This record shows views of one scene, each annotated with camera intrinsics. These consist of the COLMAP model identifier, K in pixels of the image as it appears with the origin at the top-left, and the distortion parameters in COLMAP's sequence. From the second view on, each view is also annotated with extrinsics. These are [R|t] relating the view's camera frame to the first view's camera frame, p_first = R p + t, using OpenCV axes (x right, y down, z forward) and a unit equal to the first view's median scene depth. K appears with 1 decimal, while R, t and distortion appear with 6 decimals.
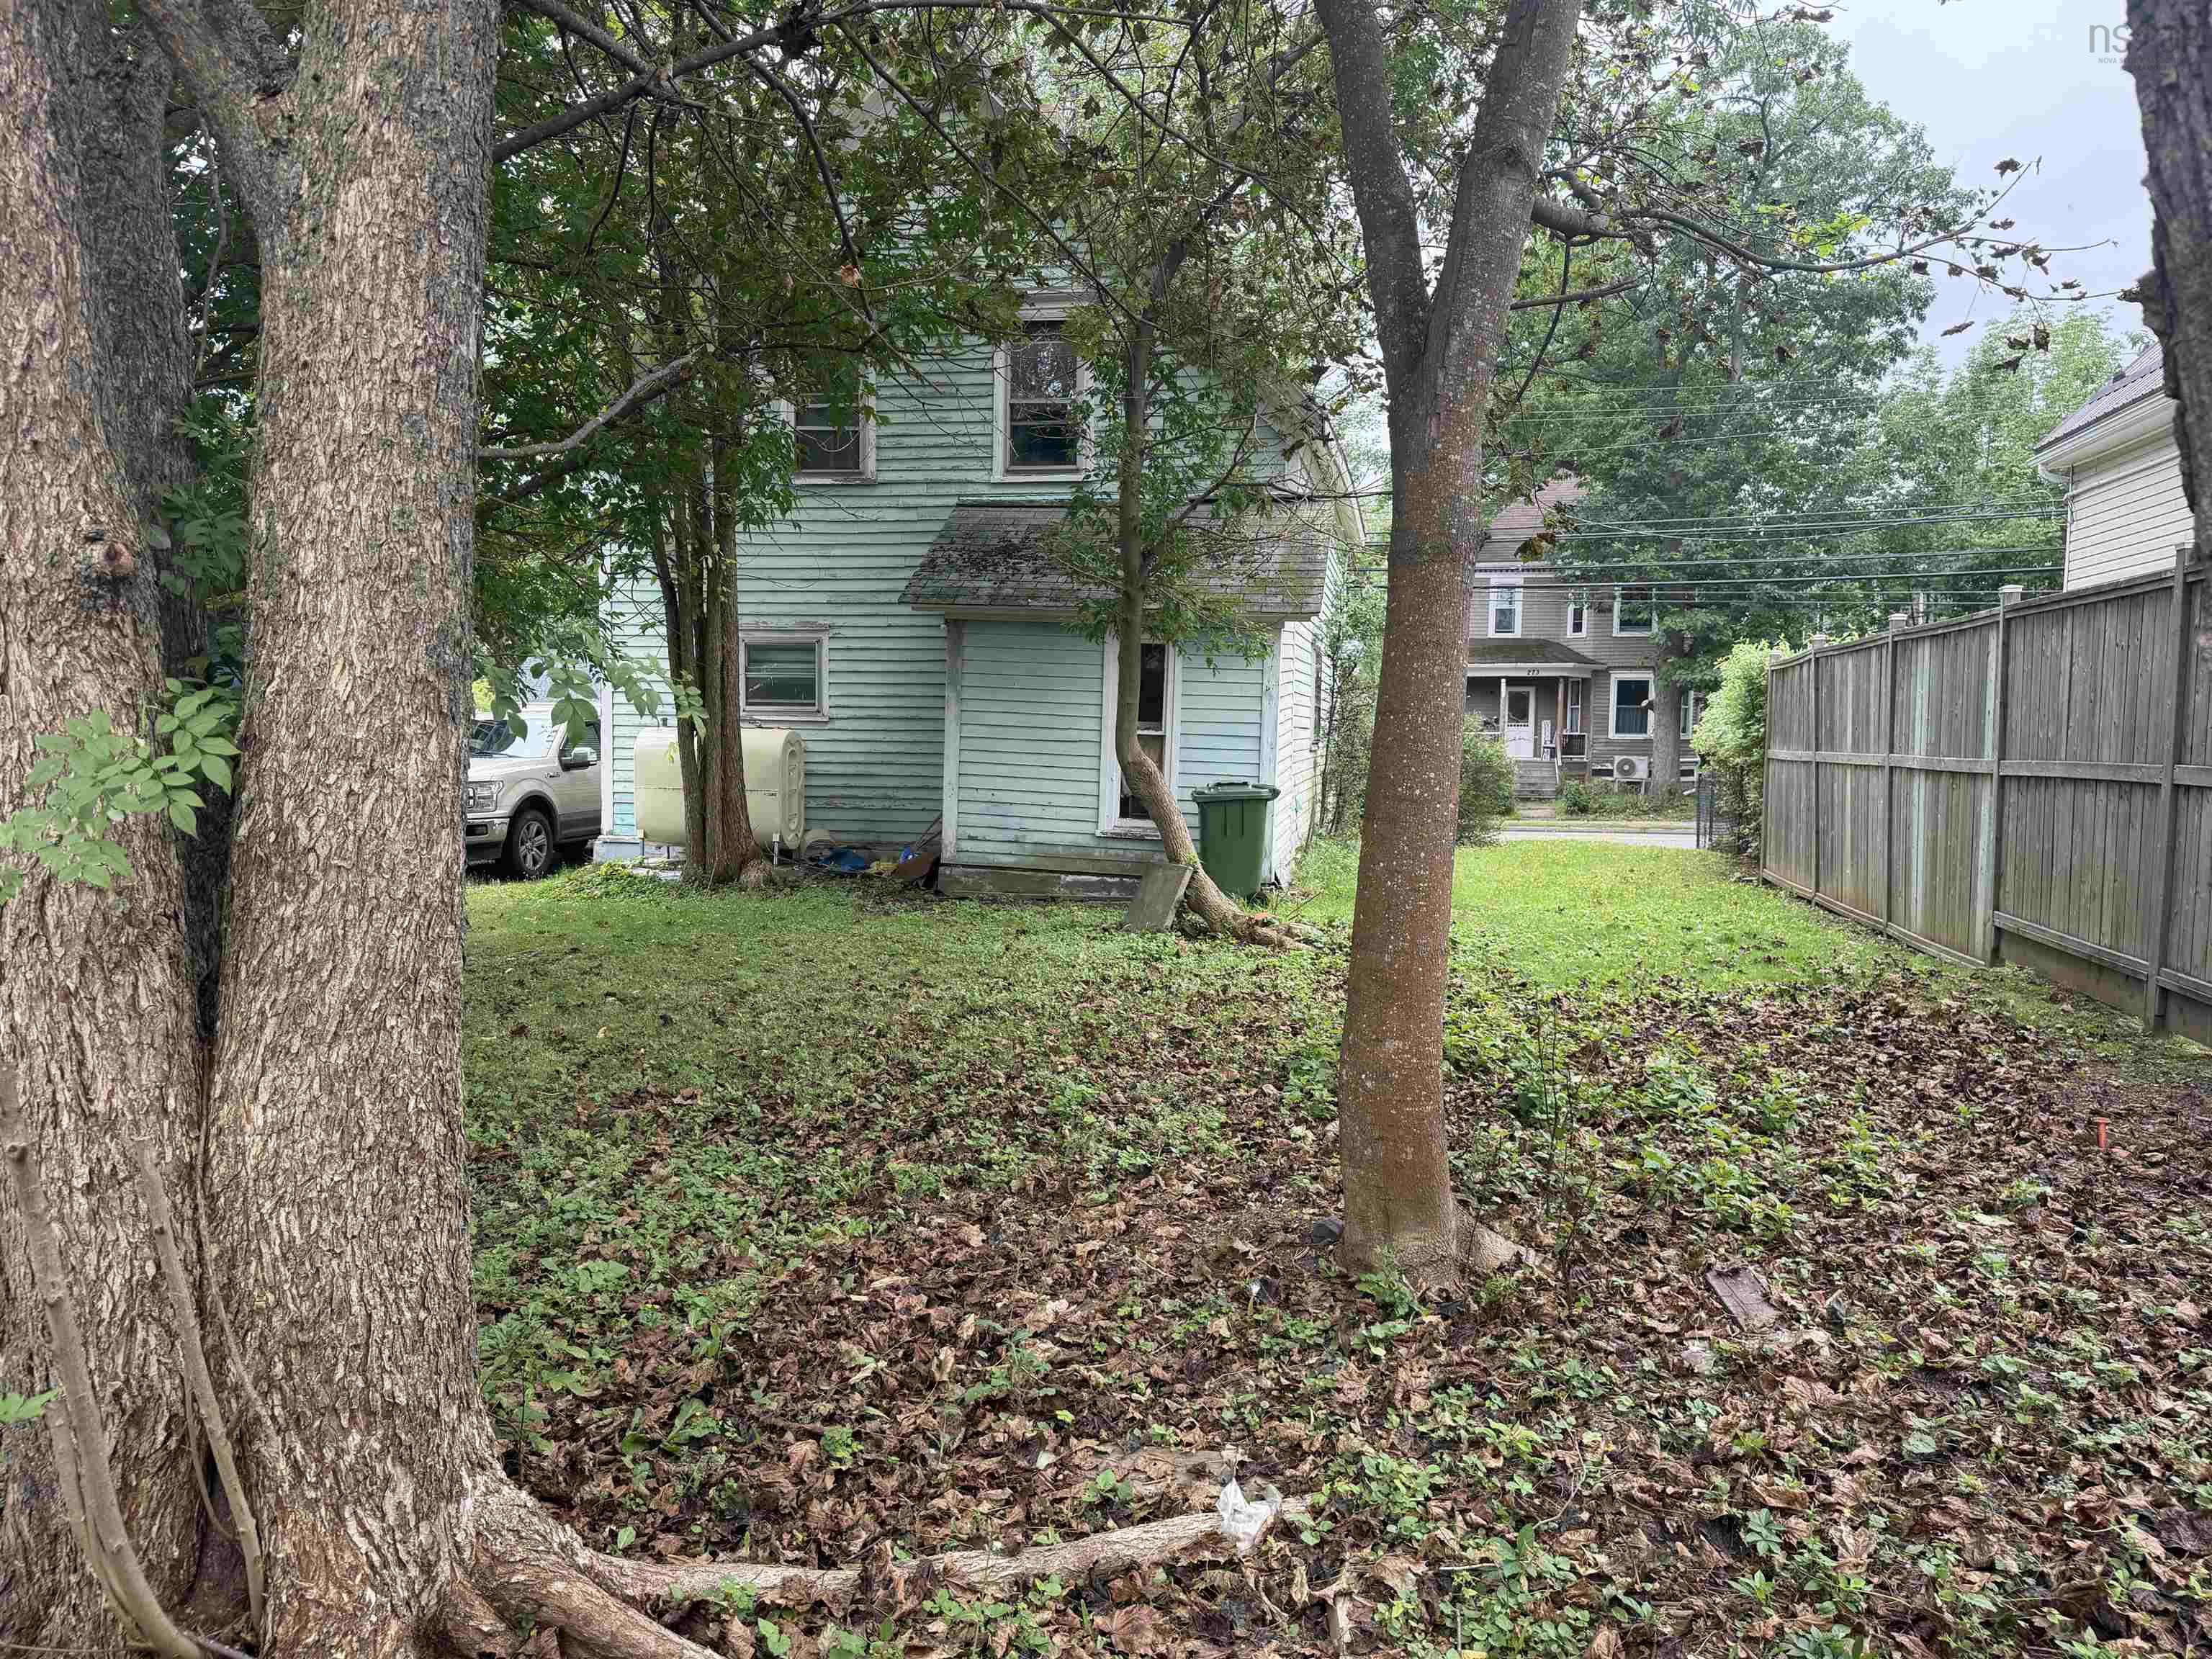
lens RADIAL K [[1540.5, 0, 1086.2], [0, 1540.5, 821.8], [0, 0, 1]] dist [0.145235, -0.263571]
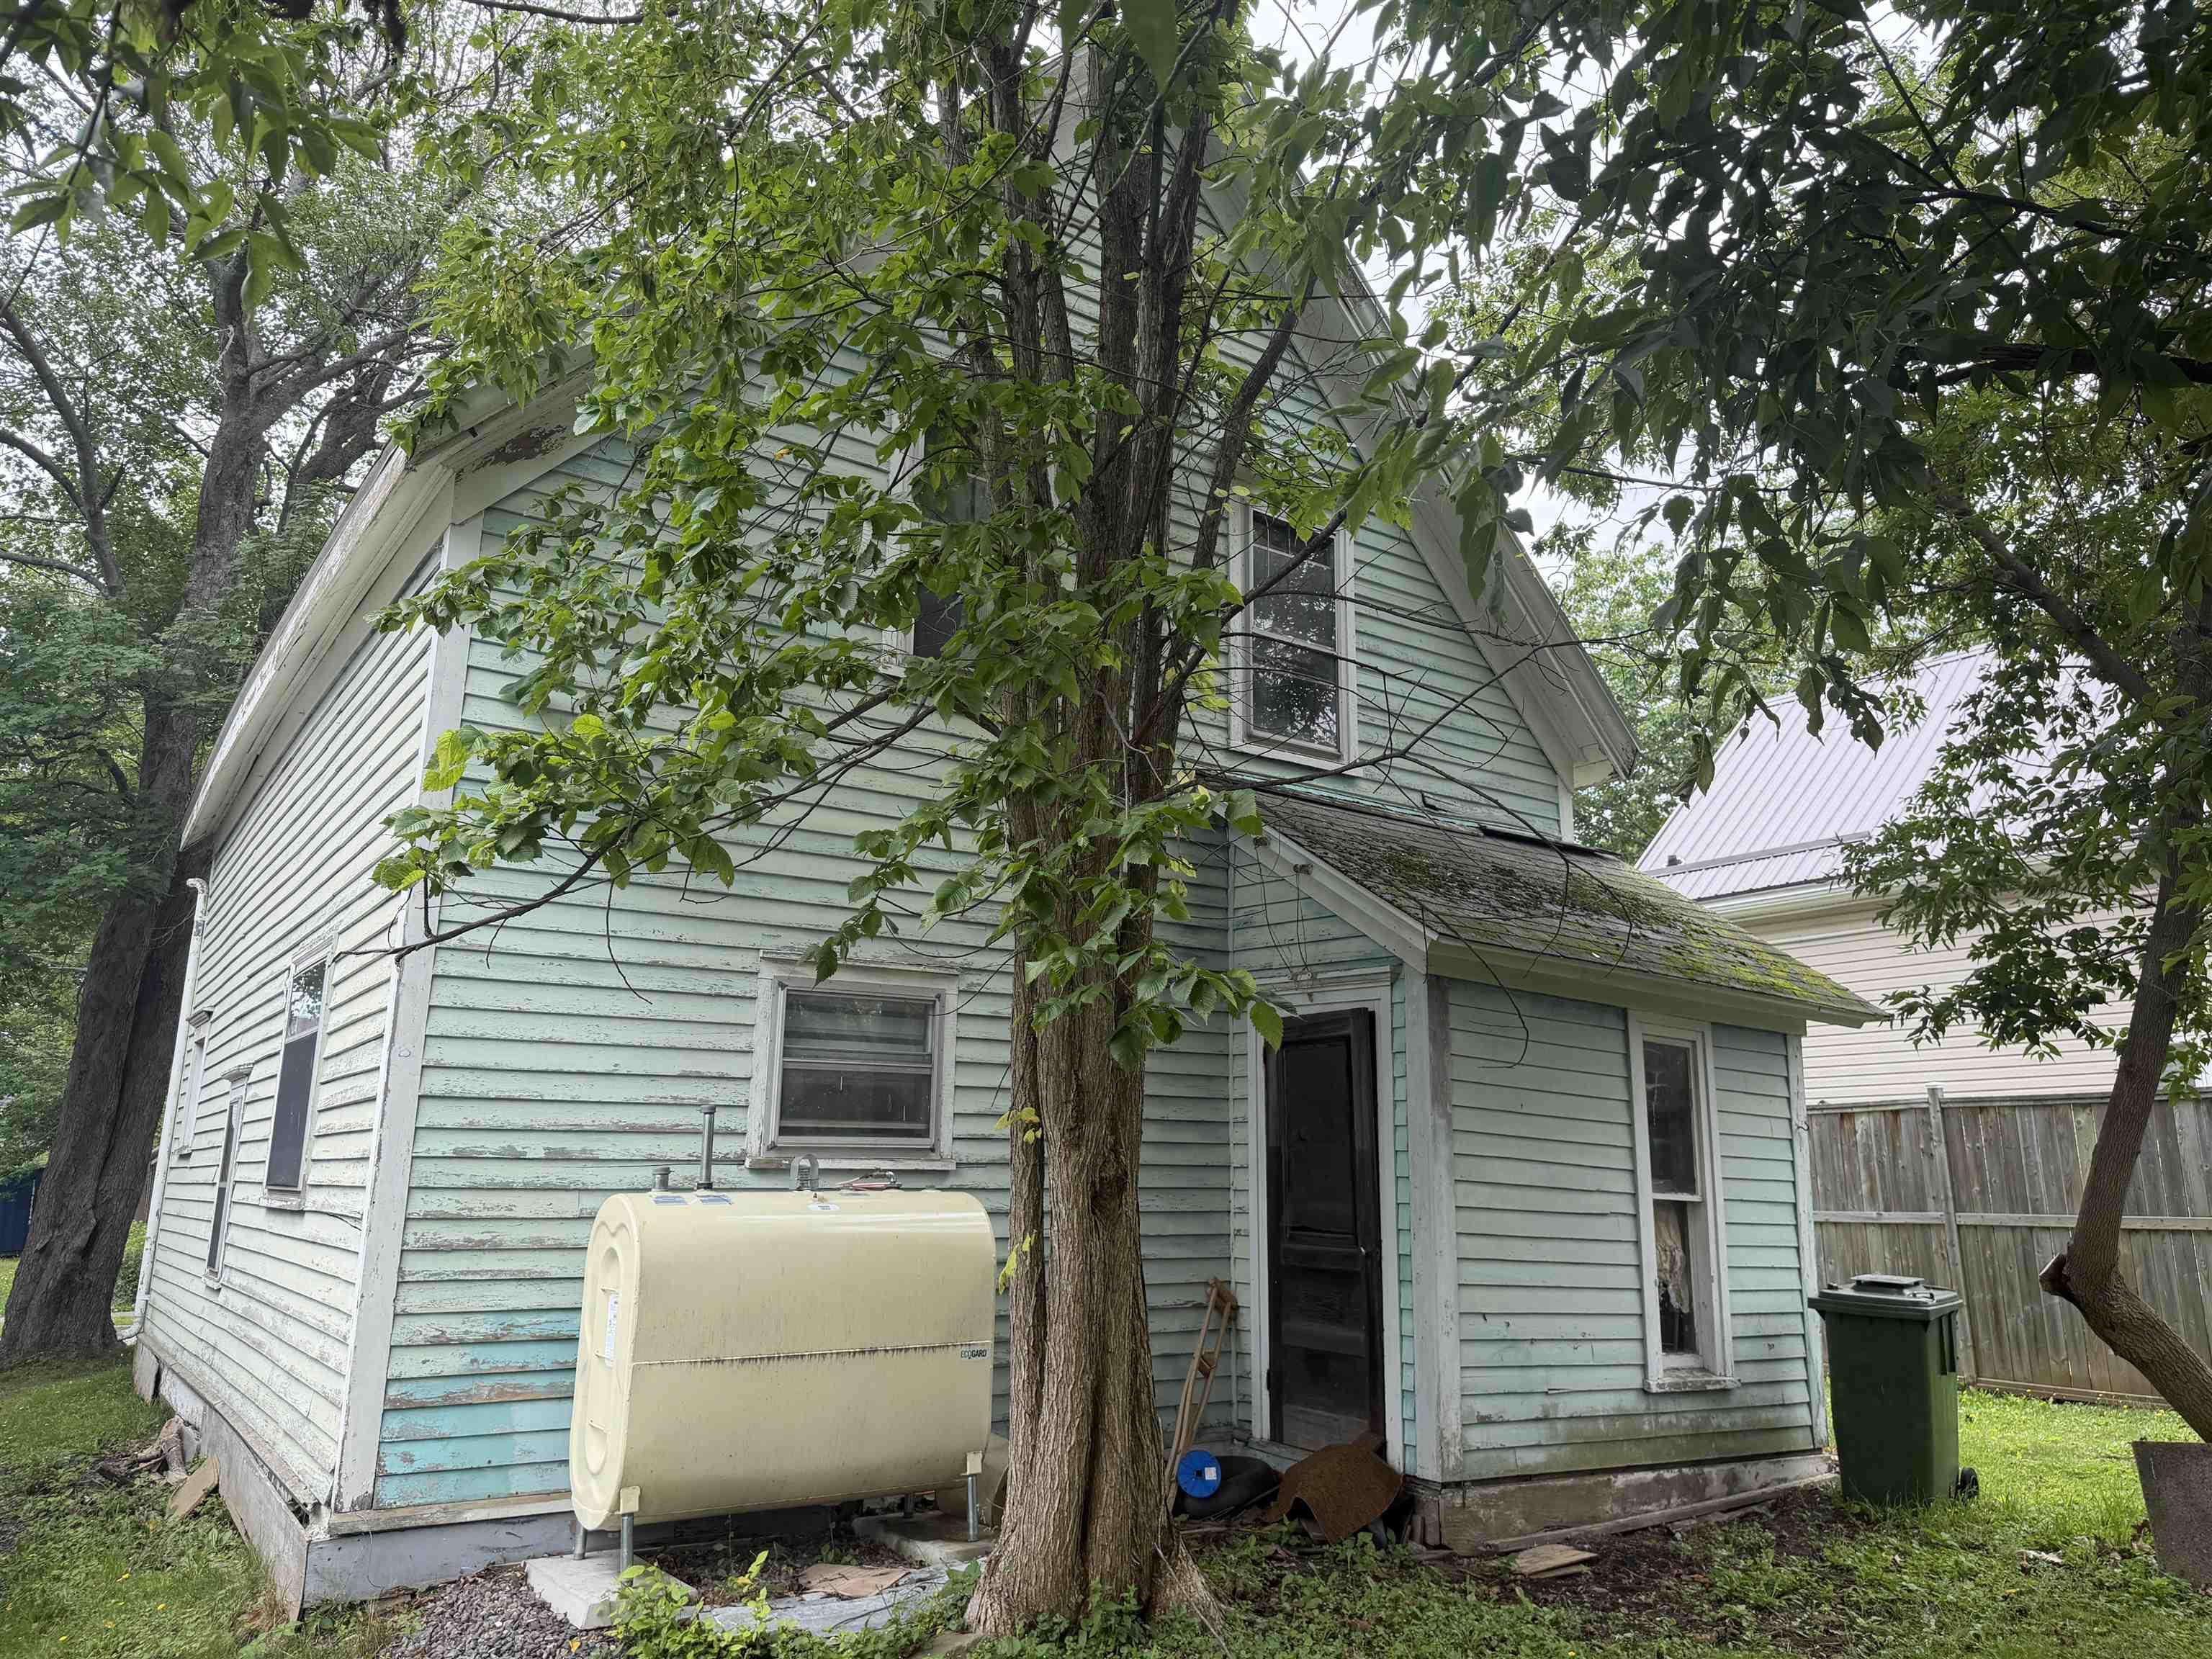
lens RADIAL K [[1540.5, 0, 1086.2], [0, 1540.5, 821.8], [0, 0, 1]] dist [0.145235, -0.263571]
pose [[0.669805, 0.161987, 0.724653, -0.511621], [0.040905, 0.966383, -0.253832, -0.048185], [-0.741409, 0.199659, 0.640662, 0.676660]]
